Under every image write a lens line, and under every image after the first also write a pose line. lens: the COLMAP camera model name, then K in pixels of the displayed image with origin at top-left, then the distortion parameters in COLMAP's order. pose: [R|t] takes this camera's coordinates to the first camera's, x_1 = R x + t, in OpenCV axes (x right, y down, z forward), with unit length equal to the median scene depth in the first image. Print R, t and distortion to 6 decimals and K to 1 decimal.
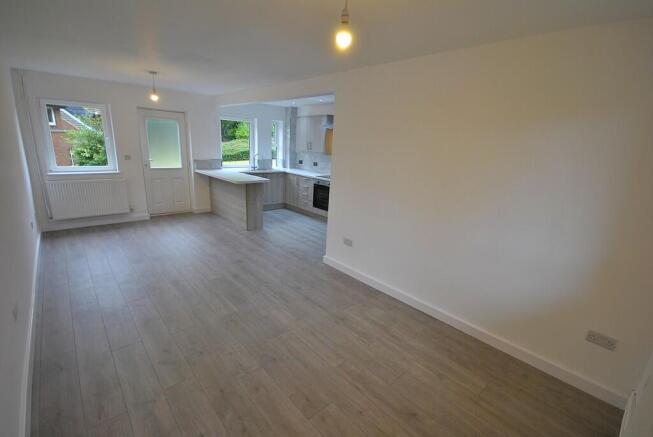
lens RADIAL K [[284.5, 0, 327.3], [0, 284.5, 218.3], [0, 0, 1]] dist [-0.002010, -0.000519]
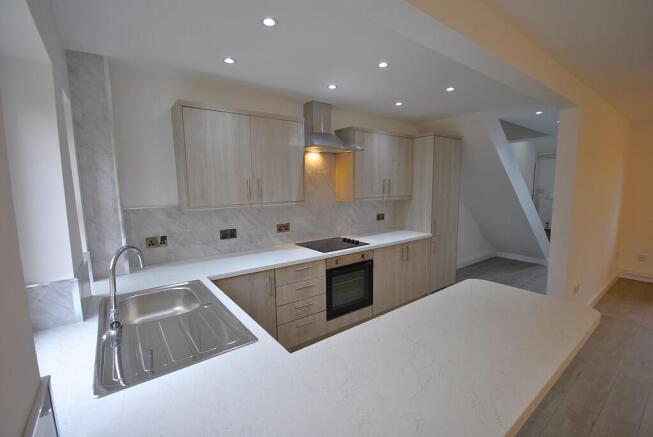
lens RADIAL K [[288.2, 0, 326.8], [0, 288.2, 220.9], [0, 0, 1]] dist [-0.002952, -0.000510]
pose [[0.086286, -0.179303, 0.980003, -0.471503], [0.273178, 0.950228, 0.149803, -0.261602], [-0.958086, 0.254790, 0.130972, 0.926787]]
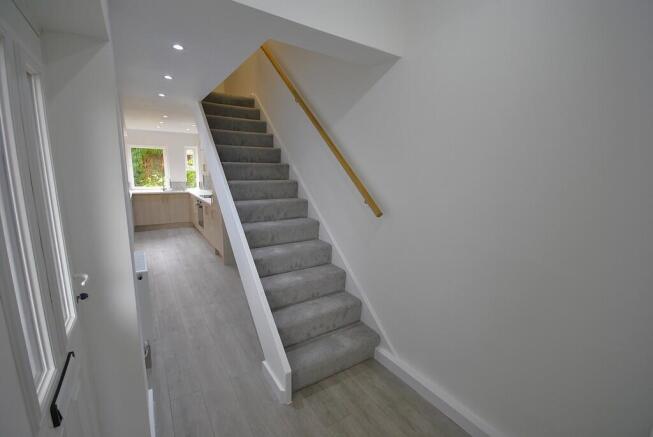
lens RADIAL K [[284.5, 0, 327.3], [0, 284.5, 218.3], [0, 0, 1]] dist [-0.002010, -0.000519]
pose [[0.986016, -0.007361, -0.166486, 0.604572], [-0.007552, 0.996024, -0.088764, 0.026736], [0.166478, 0.088780, 0.982040, 0.050184]]
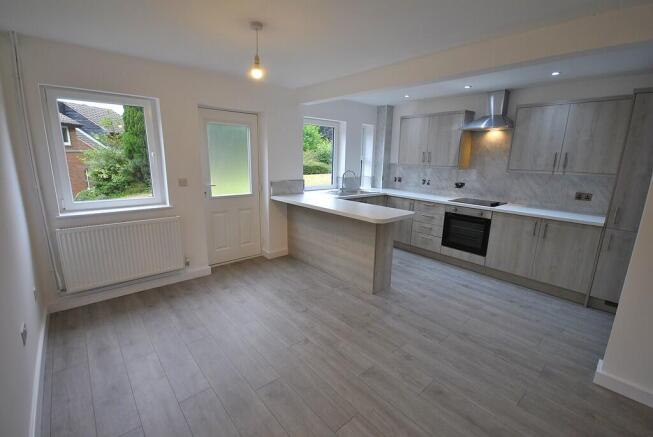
lens RADIAL K [[286.3, 0, 330.1], [0, 286.3, 218.7], [0, 0, 1]] dist [-0.000643, 0.000160]
pose [[0.999391, -0.025628, -0.023699, -0.306642], [0.024560, 0.998716, -0.044310, -0.082317], [0.024804, 0.043701, 0.998737, 0.315943]]
